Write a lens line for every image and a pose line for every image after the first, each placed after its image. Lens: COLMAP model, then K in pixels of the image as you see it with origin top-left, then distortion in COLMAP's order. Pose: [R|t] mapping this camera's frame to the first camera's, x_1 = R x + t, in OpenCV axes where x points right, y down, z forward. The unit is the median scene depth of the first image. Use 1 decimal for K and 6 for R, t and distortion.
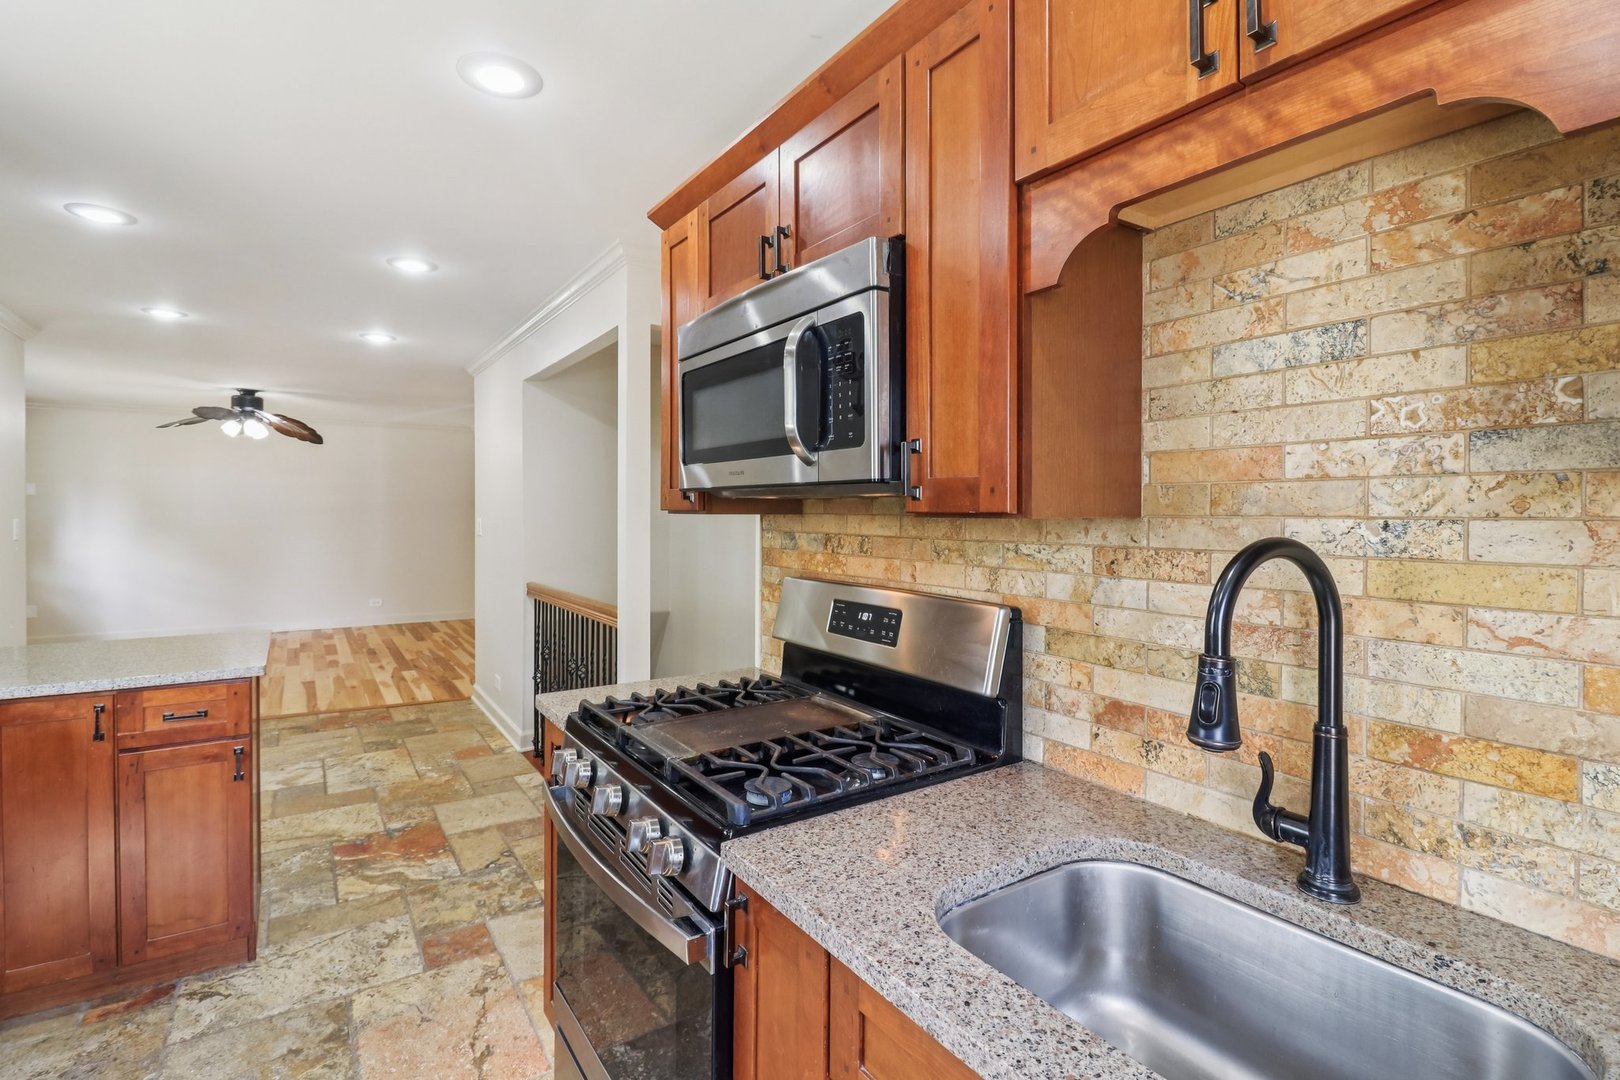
lens RADIAL K [[766.3, 0, 811.4], [0, 766.3, 511.9], [0, 0, 1]] dist [0.001570, -0.008251]
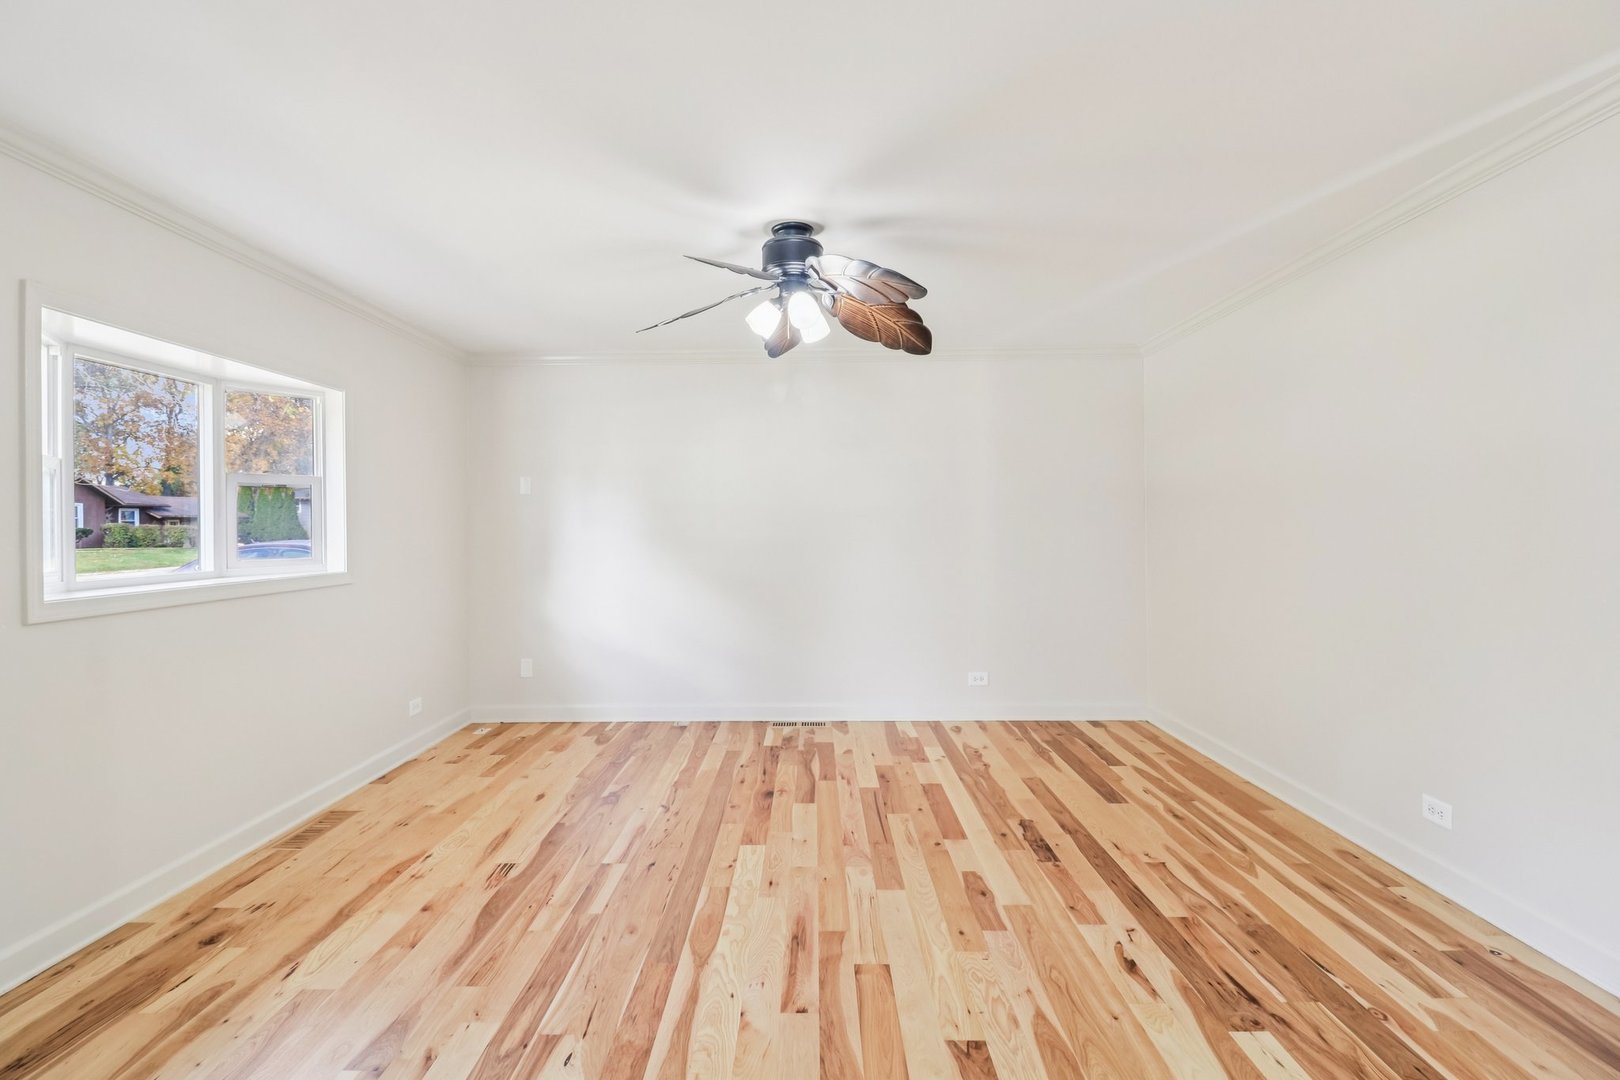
lens RADIAL K [[770.4, 0, 805.0], [0, 770.4, 526.2], [0, 0, 1]] dist [0.002569, -0.008631]
pose [[0.822777, -0.010186, -0.568273, -0.485960], [0.012367, 0.999924, -0.000018, 0.009425], [0.568230, -0.007013, 0.822840, 0.645605]]
